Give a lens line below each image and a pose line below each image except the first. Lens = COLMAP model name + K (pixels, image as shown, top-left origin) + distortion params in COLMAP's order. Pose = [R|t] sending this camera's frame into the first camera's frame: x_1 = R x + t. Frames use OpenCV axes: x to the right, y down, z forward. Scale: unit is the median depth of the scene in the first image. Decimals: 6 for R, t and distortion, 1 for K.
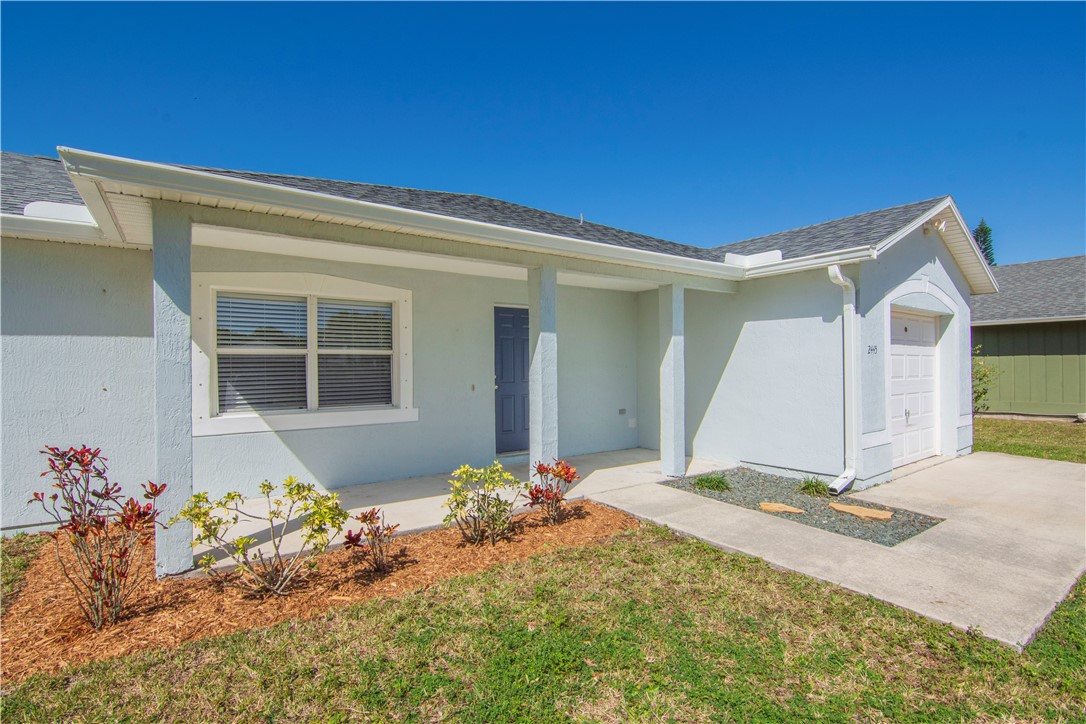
lens RADIAL K [[512.6, 0, 547.1], [0, 512.6, 362.5], [0, 0, 1]] dist [-0.018144, -0.000234]
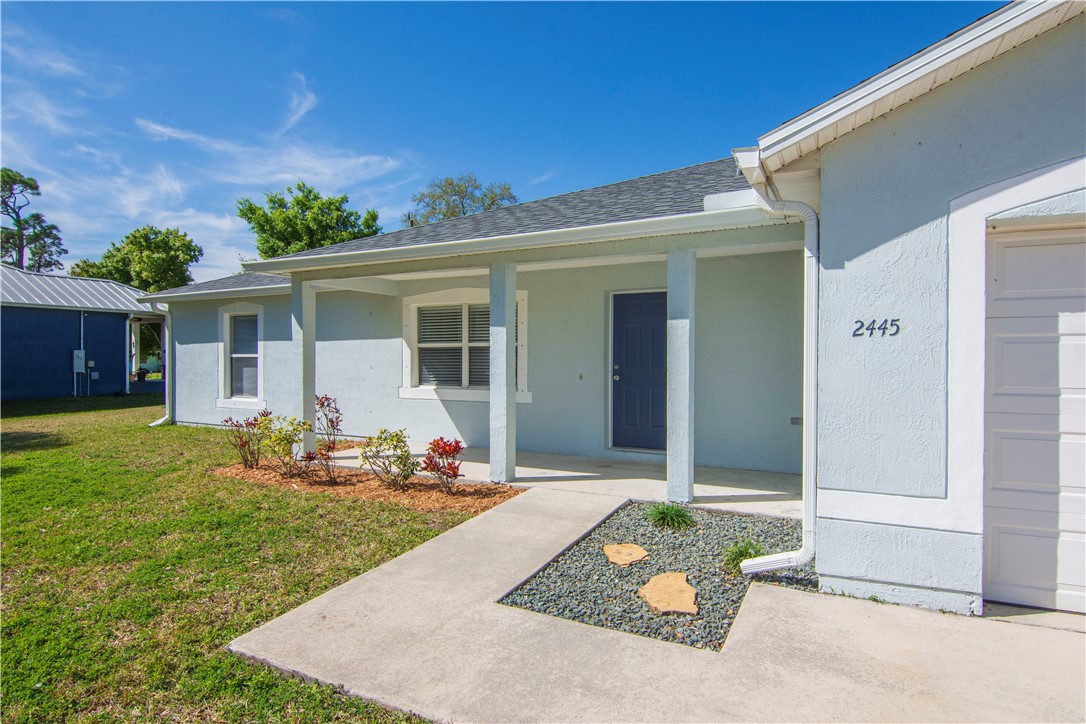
lens RADIAL K [[583.9, 0, 550.3], [0, 583.9, 361.7], [0, 0, 1]] dist [0.000144, -0.000068]
pose [[0.466532, 0.013133, -0.884407, 1.031230], [0.004494, 0.999842, 0.017218, -0.001940], [0.884493, -0.012008, 0.466399, 0.475050]]
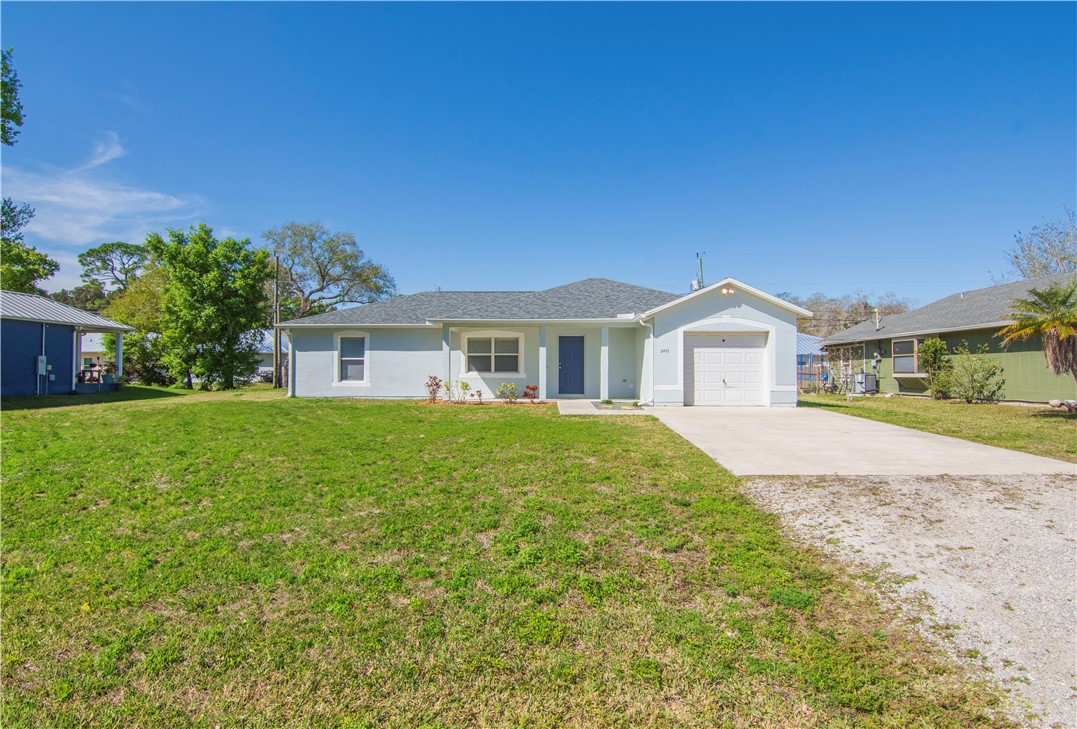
lens RADIAL K [[508.3, 0, 535.6], [0, 508.3, 364.3], [0, 0, 1]] dist [-0.018144, -0.000234]
pose [[0.799729, -0.000712, -0.600361, 1.667106], [-0.001295, 0.999995, -0.002912, 0.049588], [0.600360, 0.003107, 0.799724, -1.384760]]
